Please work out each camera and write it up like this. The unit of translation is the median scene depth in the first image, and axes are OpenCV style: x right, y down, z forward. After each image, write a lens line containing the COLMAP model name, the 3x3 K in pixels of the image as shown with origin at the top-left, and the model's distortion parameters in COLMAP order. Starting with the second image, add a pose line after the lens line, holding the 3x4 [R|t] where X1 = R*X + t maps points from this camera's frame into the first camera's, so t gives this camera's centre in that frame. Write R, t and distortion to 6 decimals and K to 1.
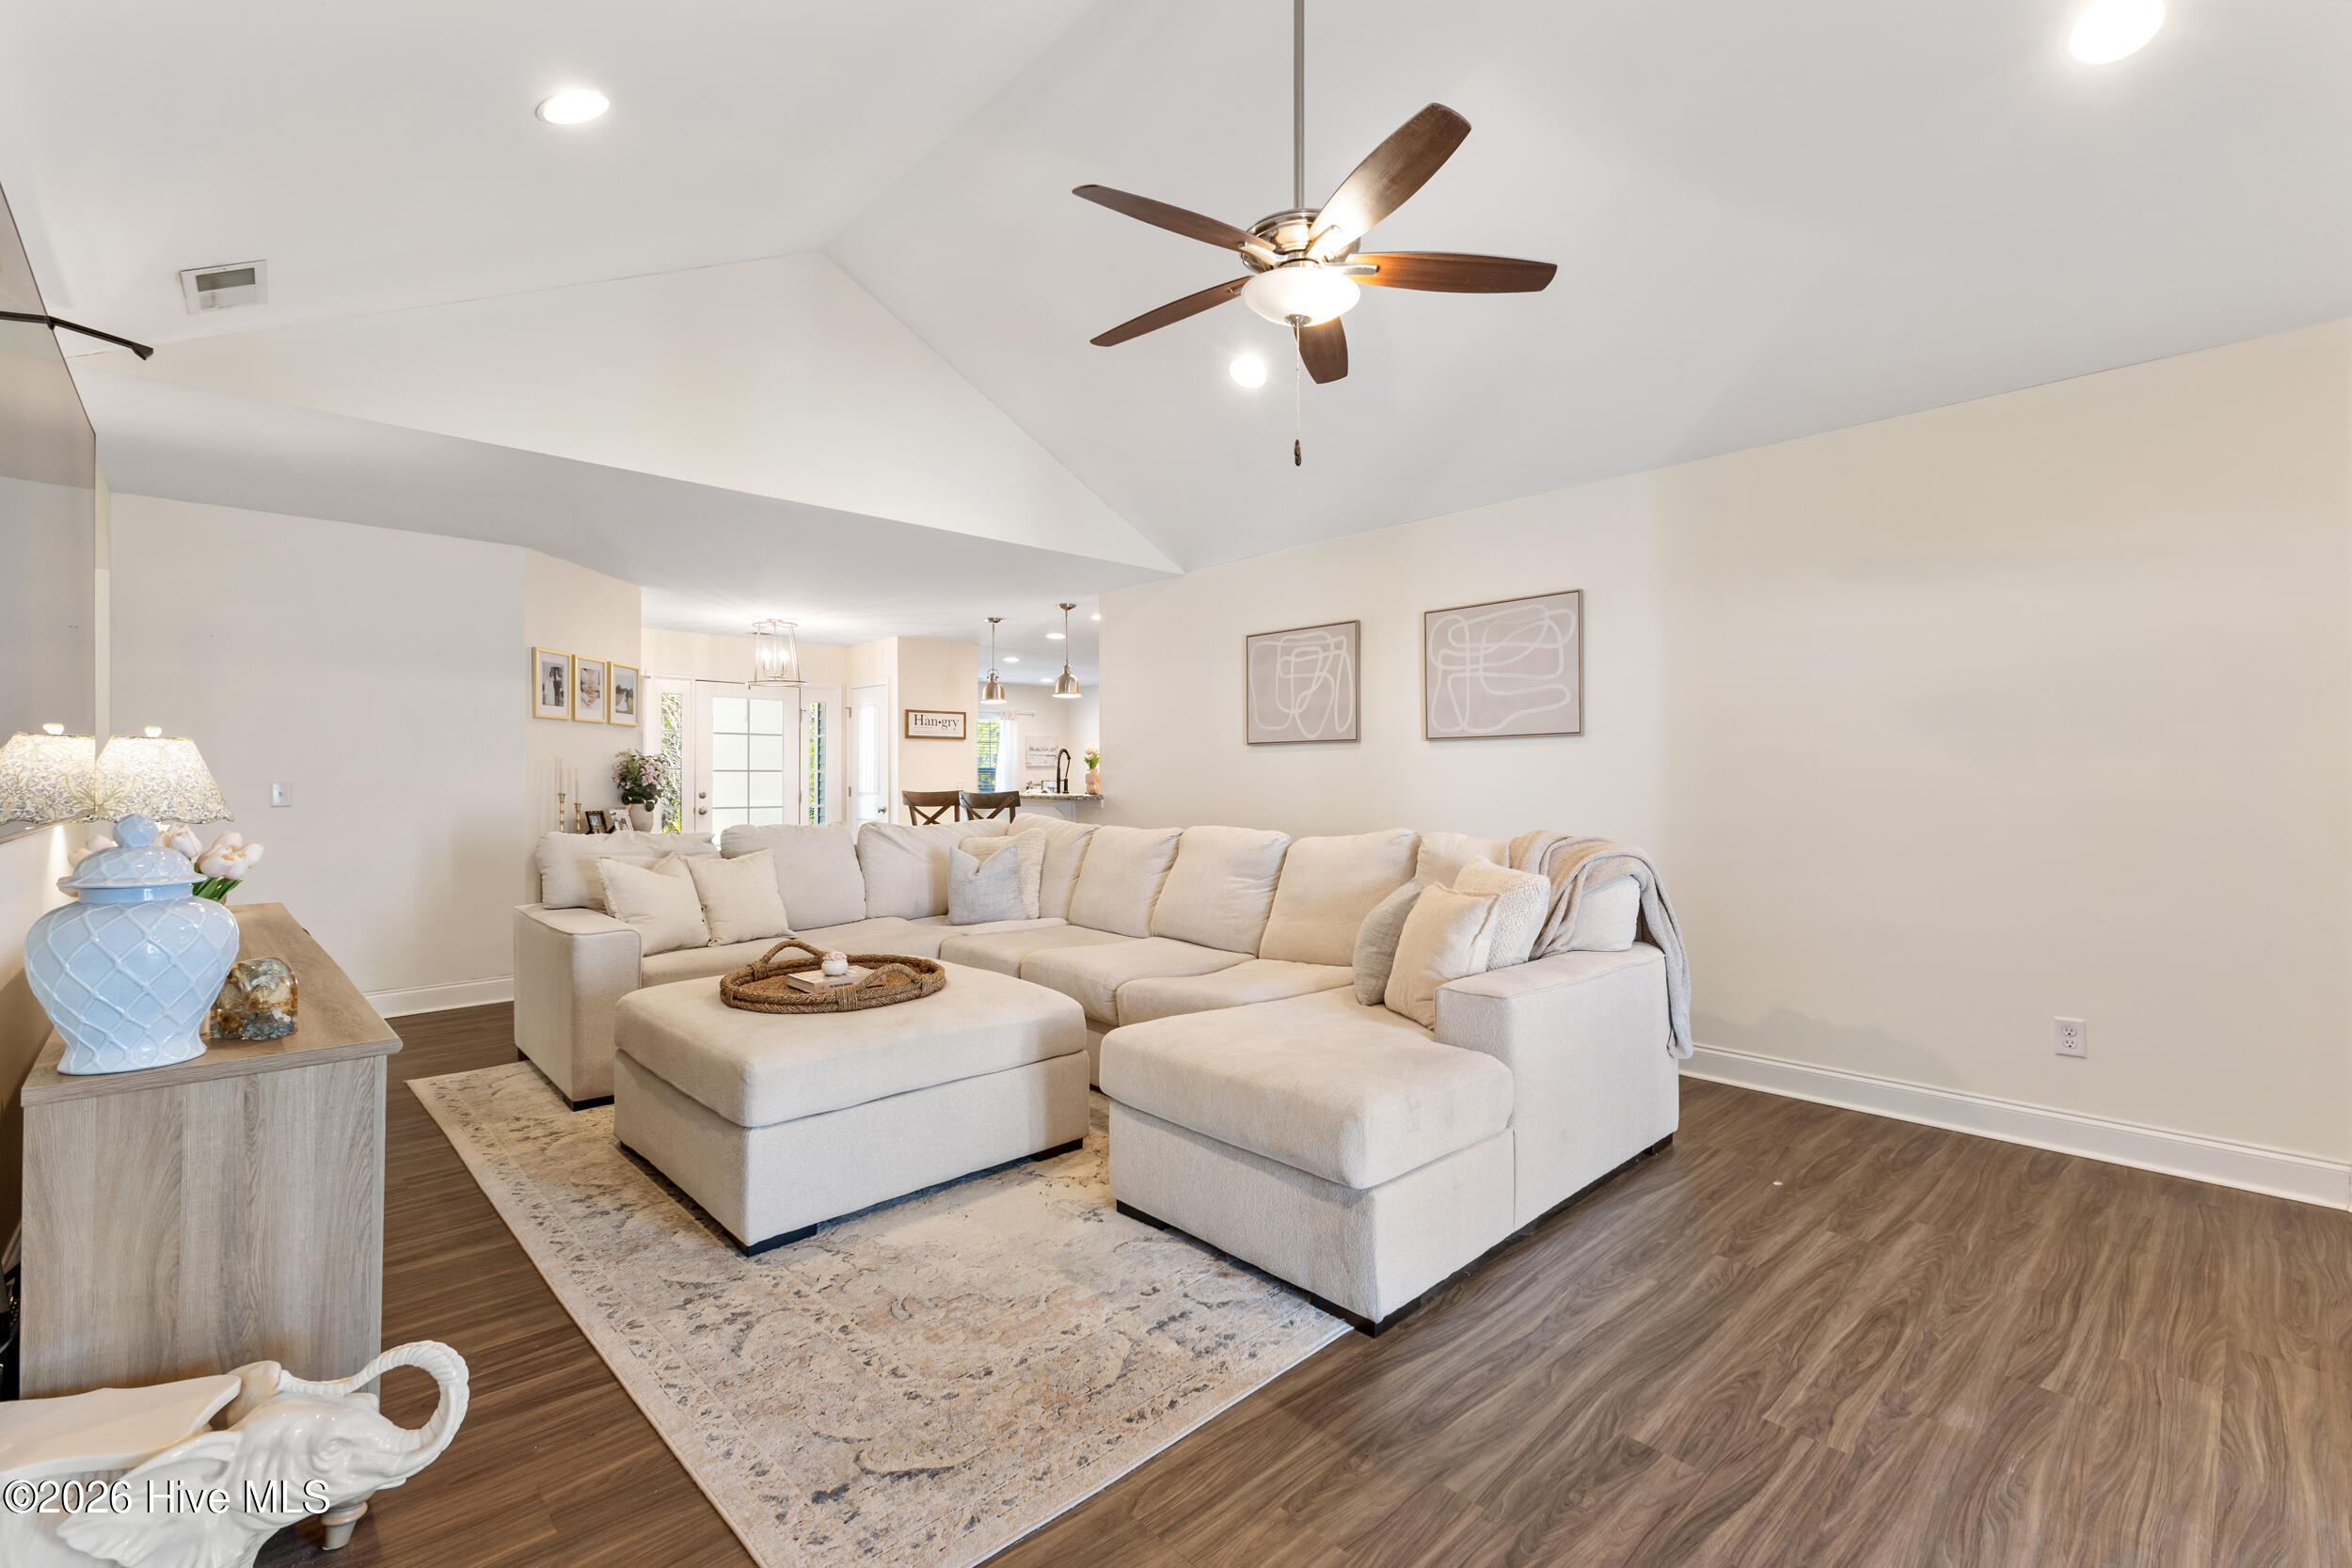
lens RADIAL K [[1015.4, 0, 1174.3], [0, 1015.4, 773.8], [0, 0, 1]] dist [0.019681, -0.006629]
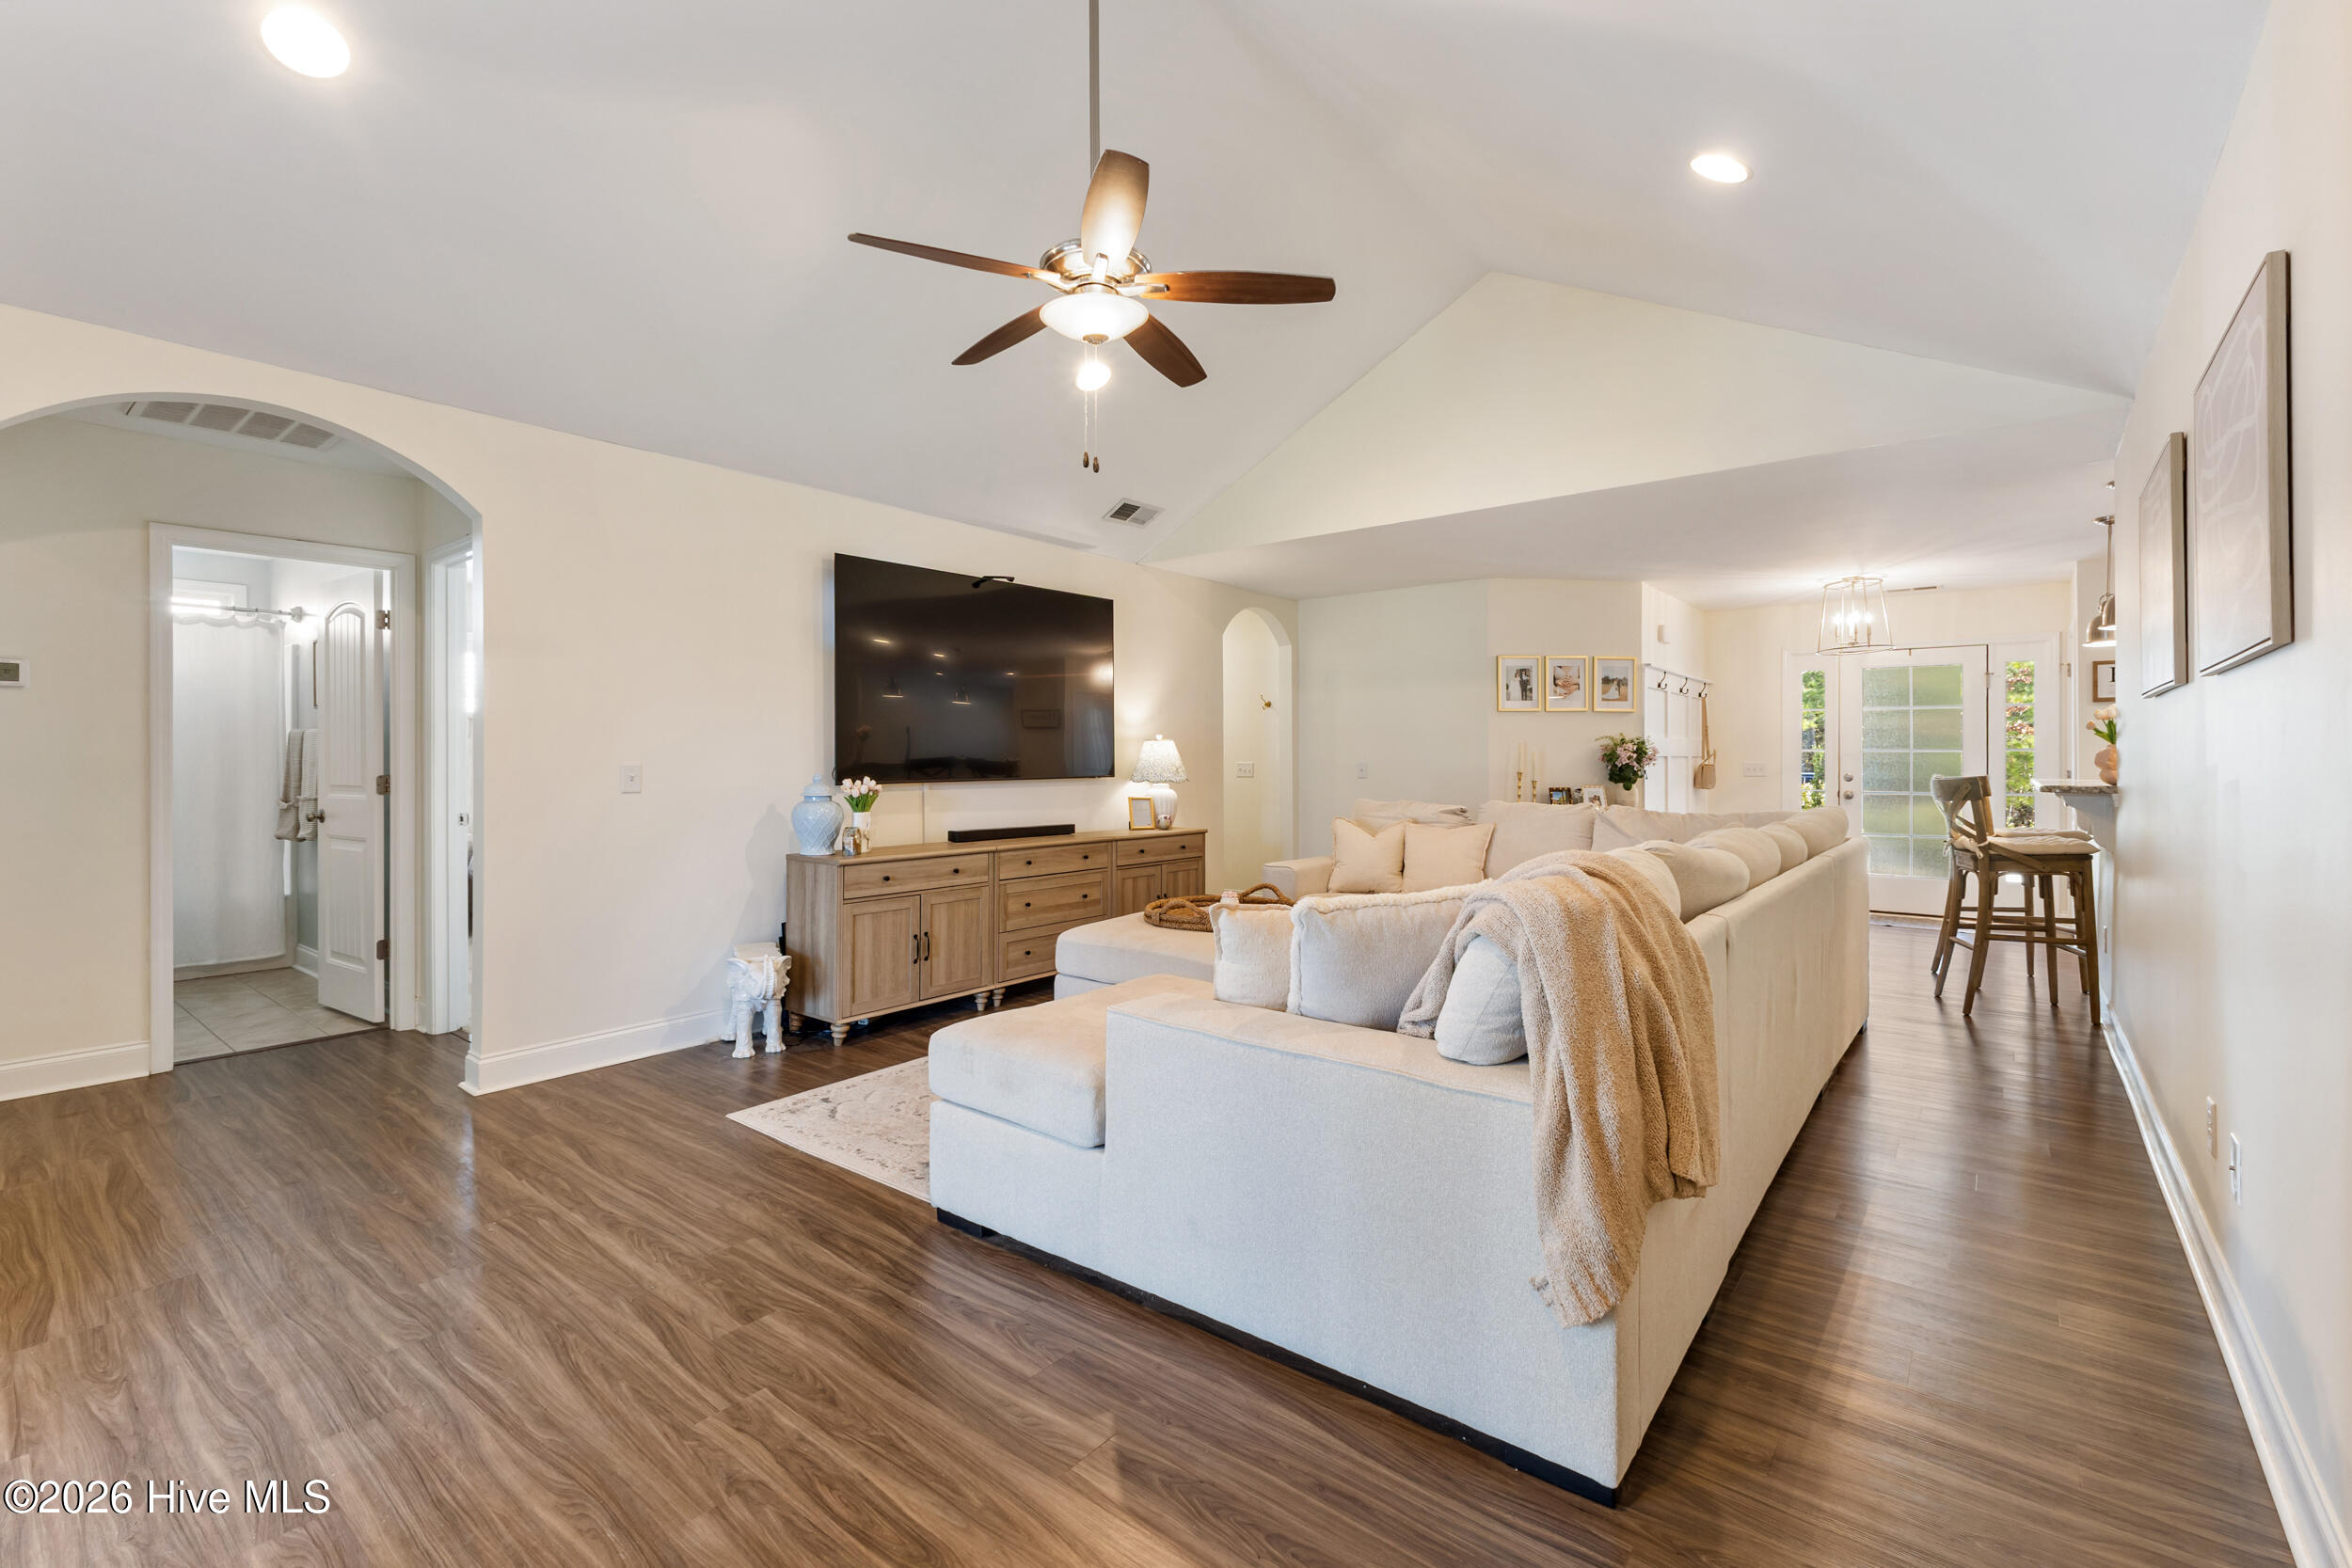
lens RADIAL K [[1015.1, 0, 1183.5], [0, 1015.1, 764.7], [0, 0, 1]] dist [0.006390, -0.000038]
pose [[0.144581, 0.005459, -0.989478, 0.936437], [0.005474, 0.999965, 0.006317, 0.001087], [0.989478, -0.006329, 0.144546, 0.727825]]
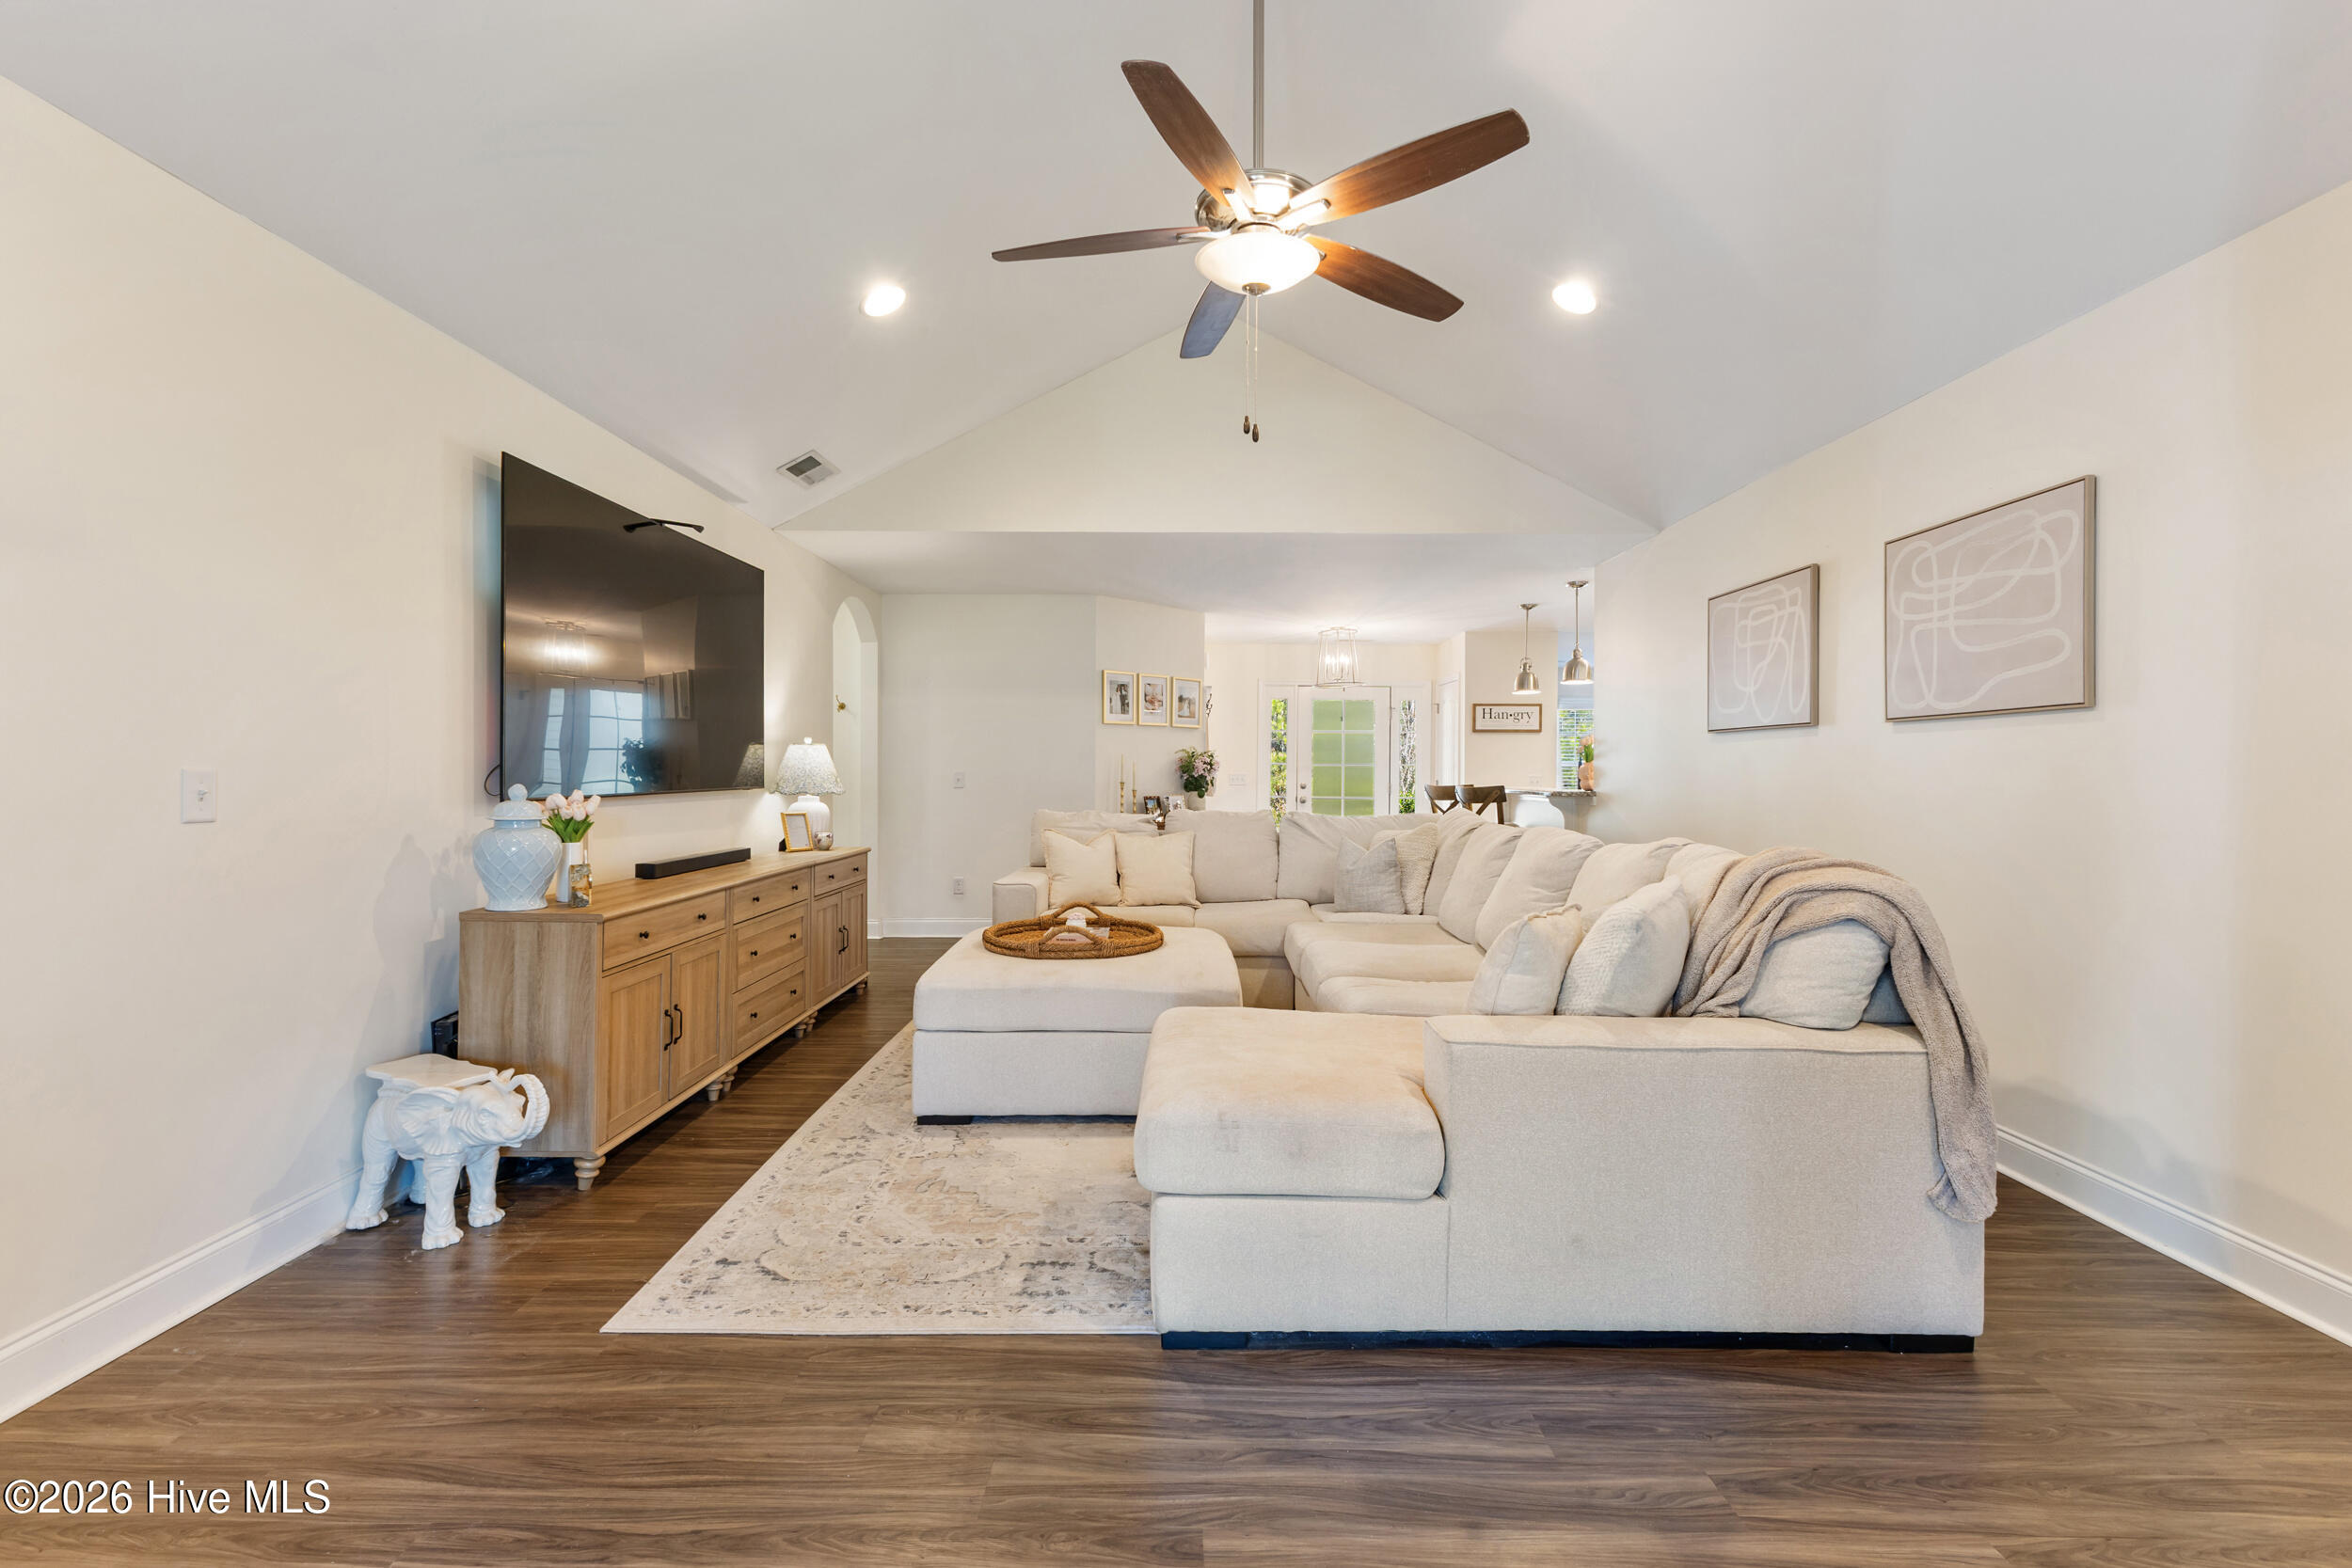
lens RADIAL K [[1006.8, 0, 1171.2], [0, 1006.8, 779.4], [0, 0, 1]] dist [0.006569, 0.000504]
pose [[0.722997, 0.010822, -0.690766, 0.557766], [-0.003343, 0.999920, 0.012167, 0.000739], [0.690843, -0.006488, 0.722976, 0.207203]]
